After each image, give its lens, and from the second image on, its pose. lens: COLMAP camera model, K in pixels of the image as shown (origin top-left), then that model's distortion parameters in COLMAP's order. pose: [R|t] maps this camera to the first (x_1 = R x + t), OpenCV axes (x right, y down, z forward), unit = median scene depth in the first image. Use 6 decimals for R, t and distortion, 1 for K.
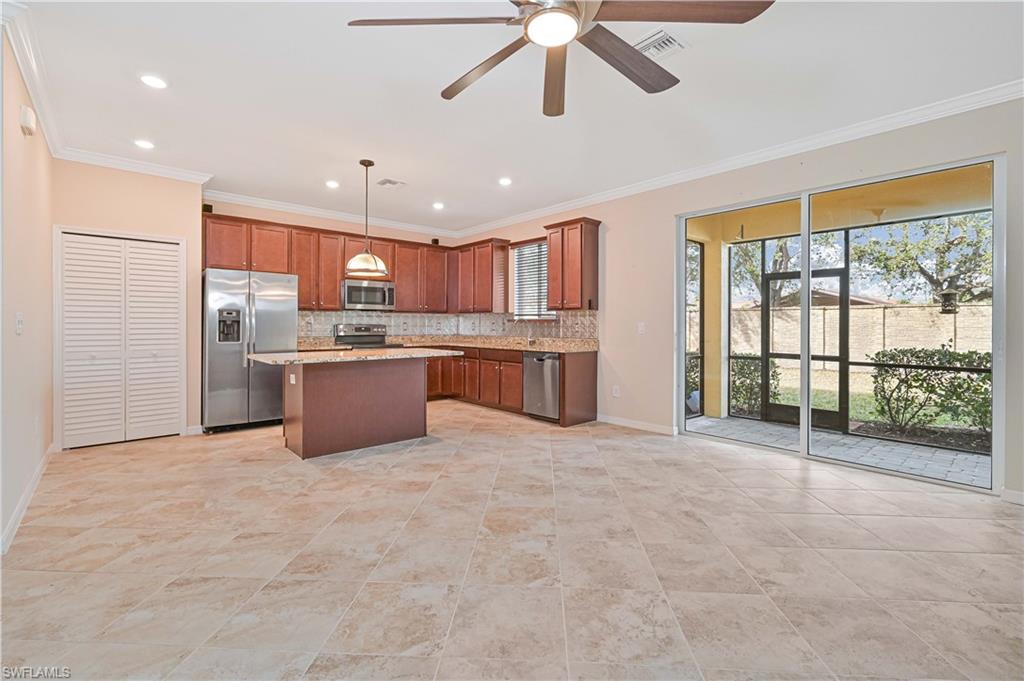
lens RADIAL K [[448.3, 0, 518.2], [0, 448.3, 334.9], [0, 0, 1]] dist [0.001665, 0.001922]
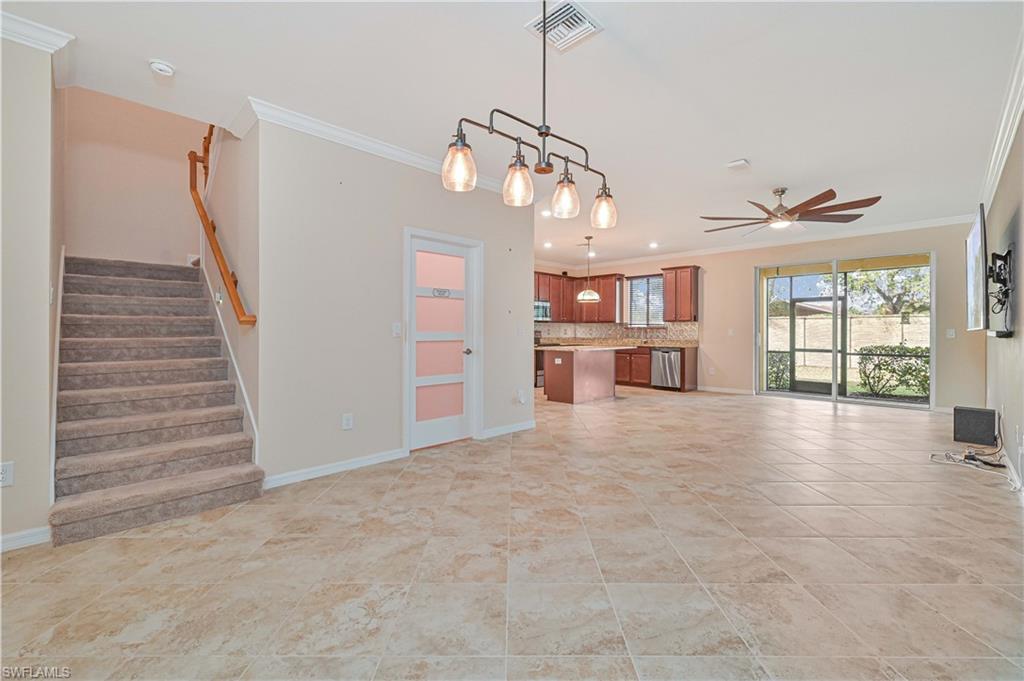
lens RADIAL K [[448.3, 0, 514.8], [0, 448.3, 334.8], [0, 0, 1]] dist [0.001665, 0.001922]
pose [[0.997823, -0.001738, 0.065921, -0.711044], [0.002690, 0.999893, -0.014351, 0.016471], [-0.065889, 0.014497, 0.997722, -0.681323]]
